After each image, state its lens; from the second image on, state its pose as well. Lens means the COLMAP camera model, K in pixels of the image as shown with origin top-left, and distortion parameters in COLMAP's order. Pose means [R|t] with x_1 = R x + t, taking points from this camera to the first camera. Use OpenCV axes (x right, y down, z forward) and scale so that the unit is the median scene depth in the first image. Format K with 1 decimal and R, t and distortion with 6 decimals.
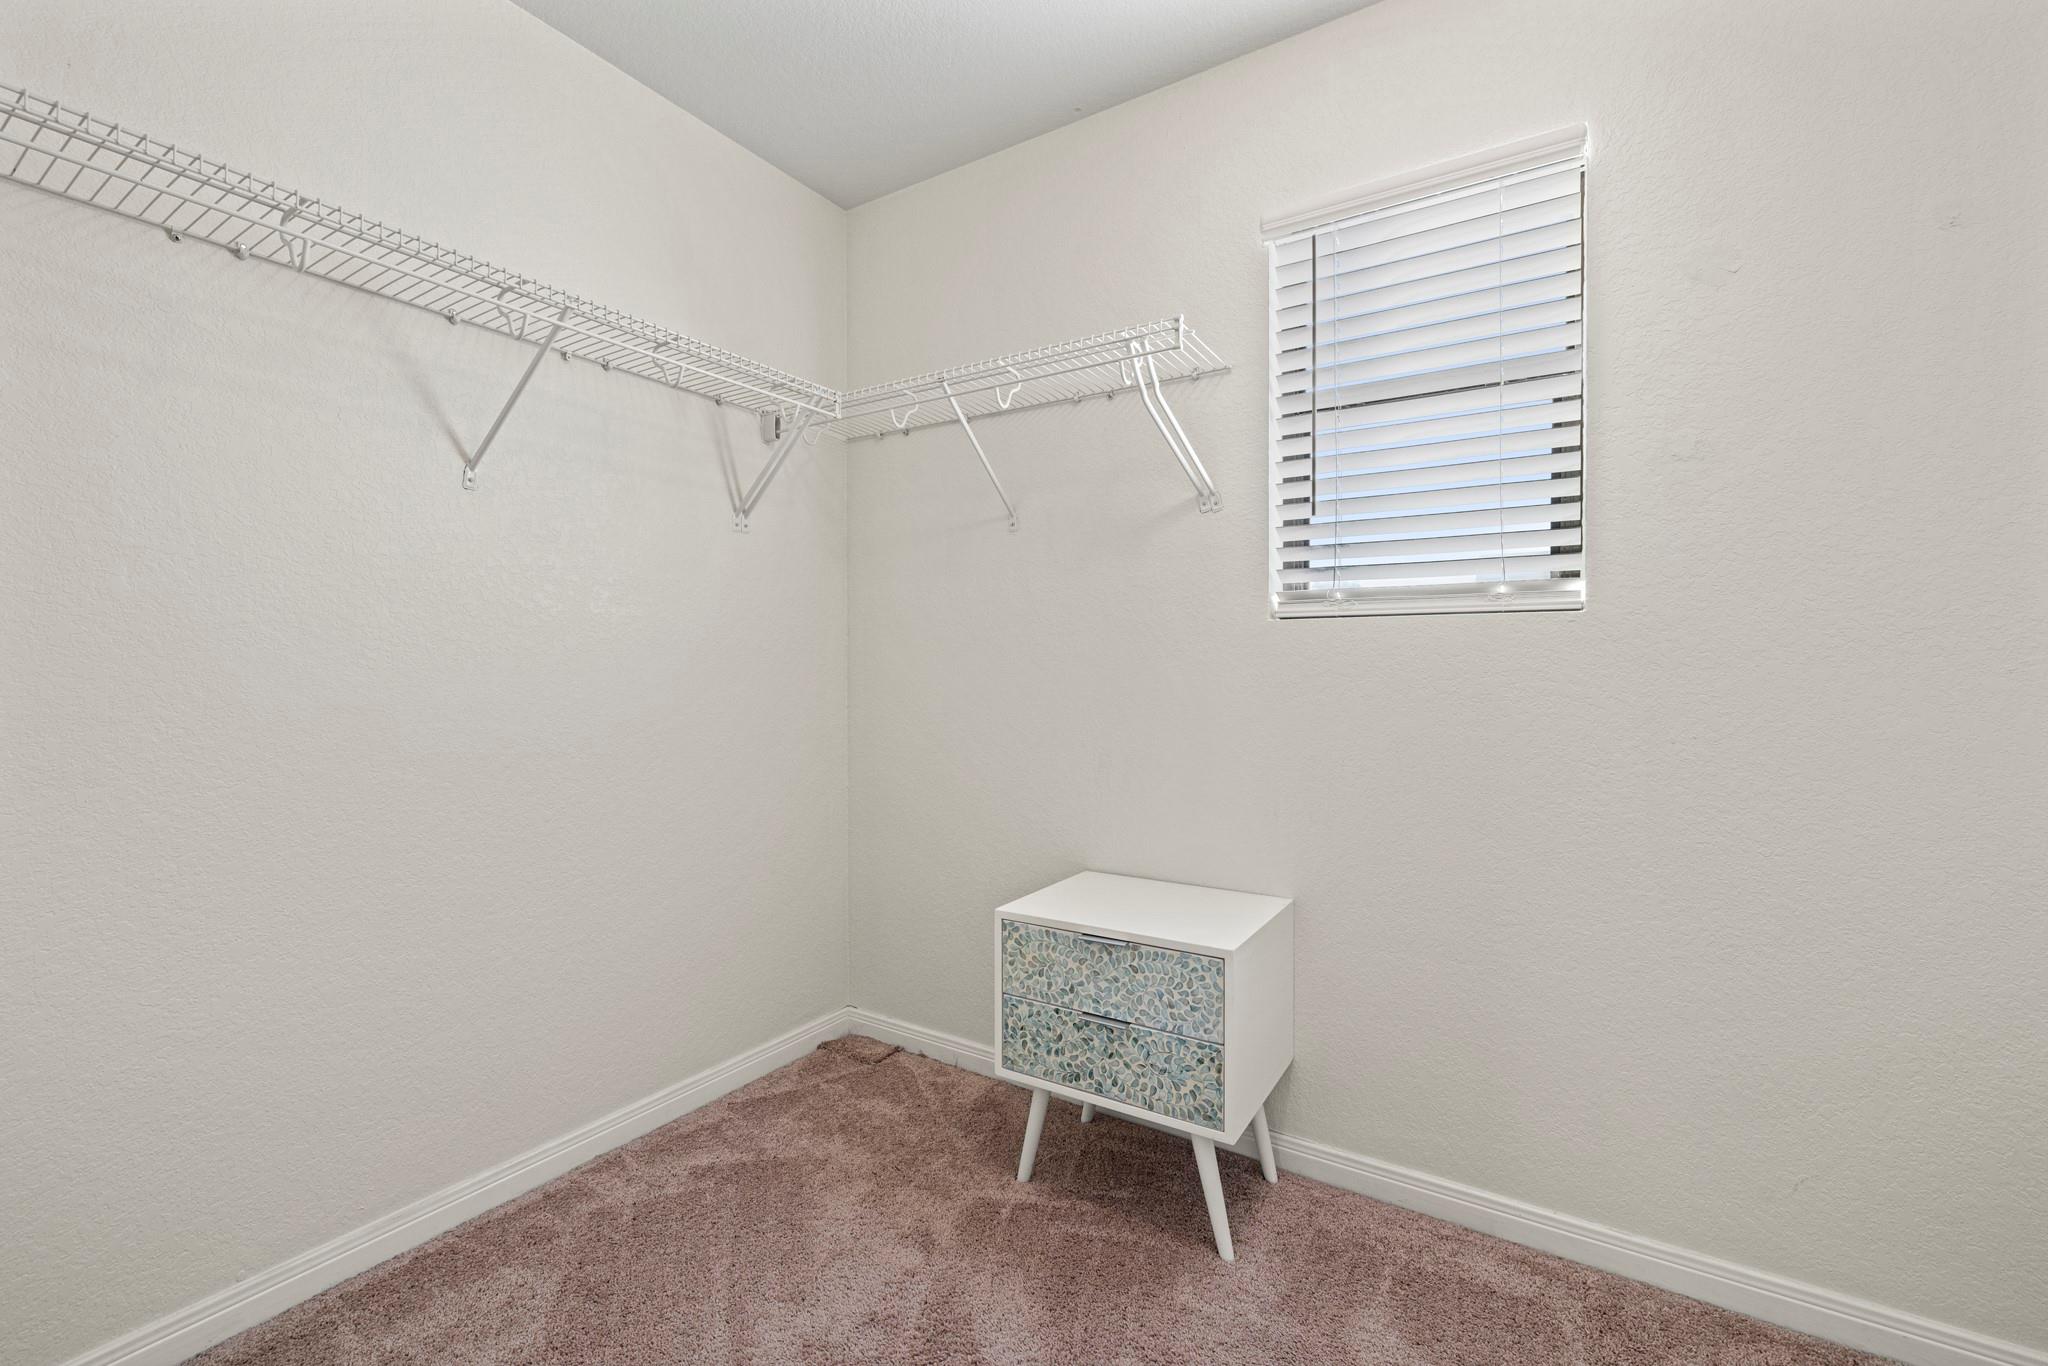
lens RADIAL K [[866.9, 0, 1025.3], [0, 866.9, 679.4], [0, 0, 1]] dist [-0.000679, 0.000364]
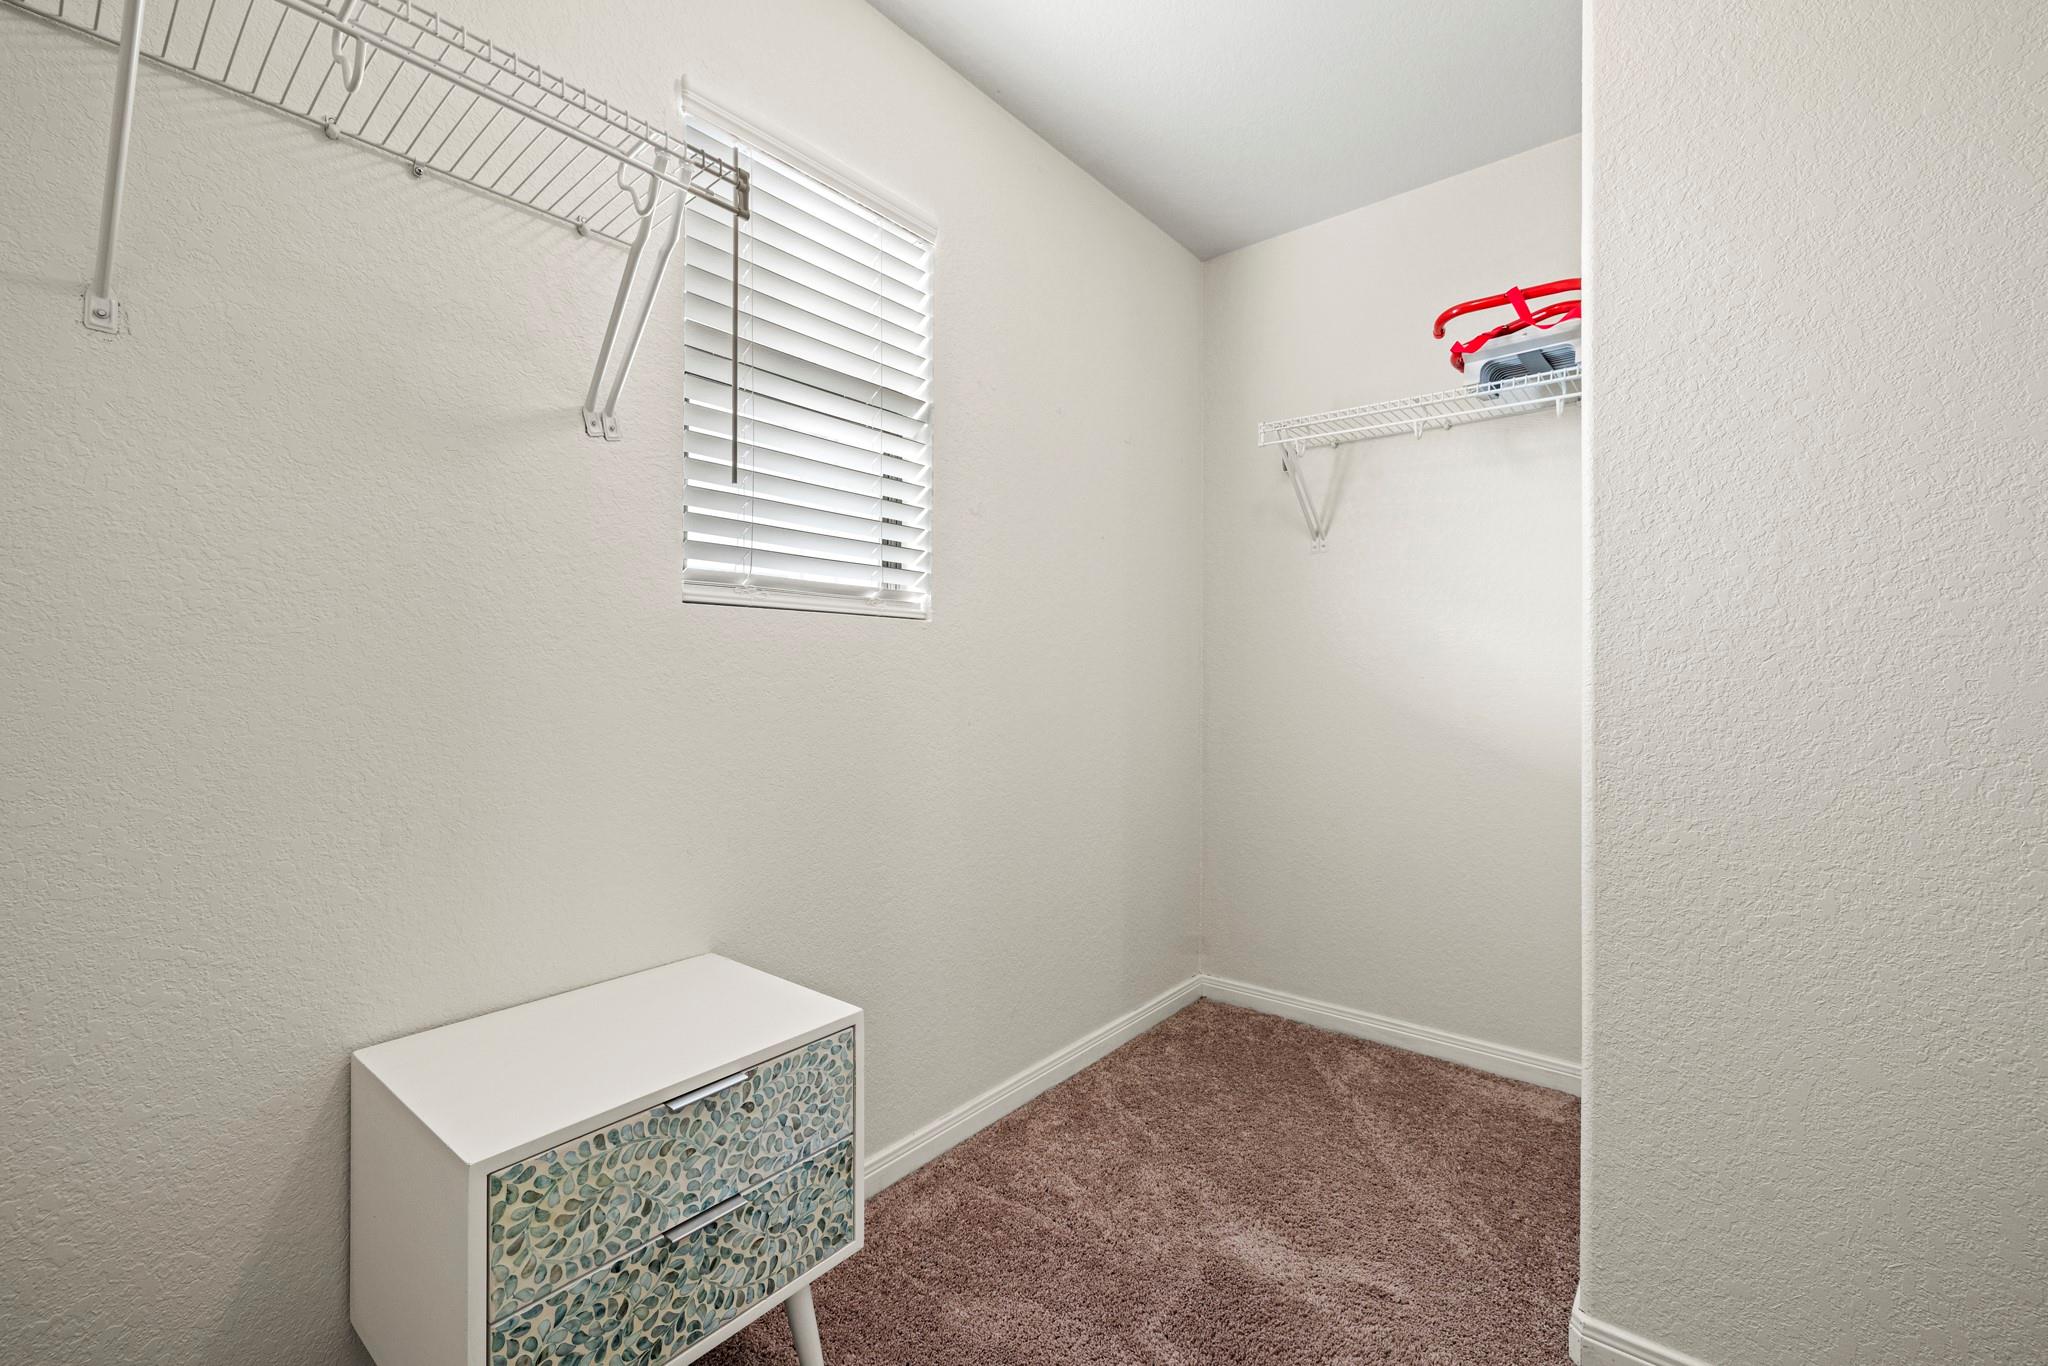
lens RADIAL K [[866.9, 0, 1017.7], [0, 866.9, 672.3], [0, 0, 1]] dist [-0.000679, 0.000364]
pose [[0.114999, 0.000663, 0.993365, -0.514181], [0.004658, 0.999988, -0.001206, -0.004366], [-0.993355, 0.004766, 0.114994, 0.697902]]
